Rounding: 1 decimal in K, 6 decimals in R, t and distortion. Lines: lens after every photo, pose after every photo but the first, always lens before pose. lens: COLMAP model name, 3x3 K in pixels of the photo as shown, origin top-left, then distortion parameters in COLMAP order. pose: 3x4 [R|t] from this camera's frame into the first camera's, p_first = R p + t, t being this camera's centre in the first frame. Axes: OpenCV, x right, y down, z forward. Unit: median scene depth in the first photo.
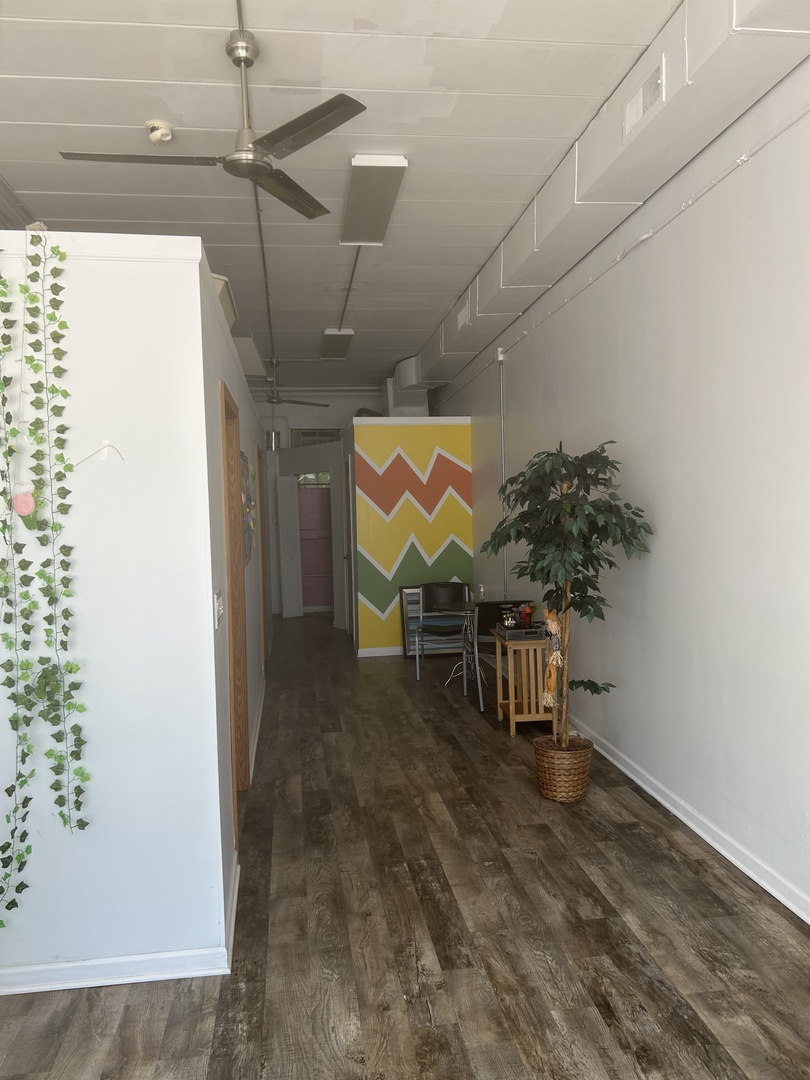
lens RADIAL K [[815.0, 0, 396.4], [0, 815.0, 545.8], [0, 0, 1]] dist [0.040741, -0.054986]
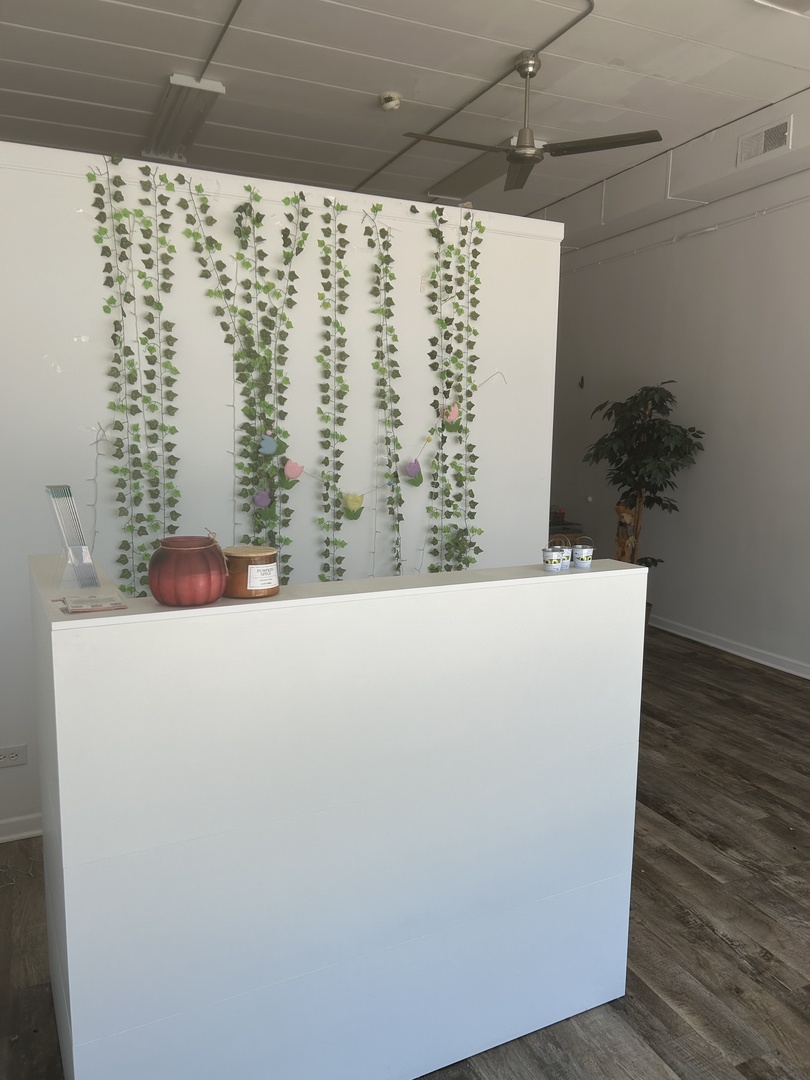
lens RADIAL K [[815.0, 0, 412.8], [0, 815.0, 549.0], [0, 0, 1]] dist [0.040741, -0.054986]
pose [[0.954502, -0.013006, 0.297921, -0.912123], [-0.014780, 0.995758, 0.090821, 0.052651], [-0.297838, -0.091092, 0.950260, -0.300837]]
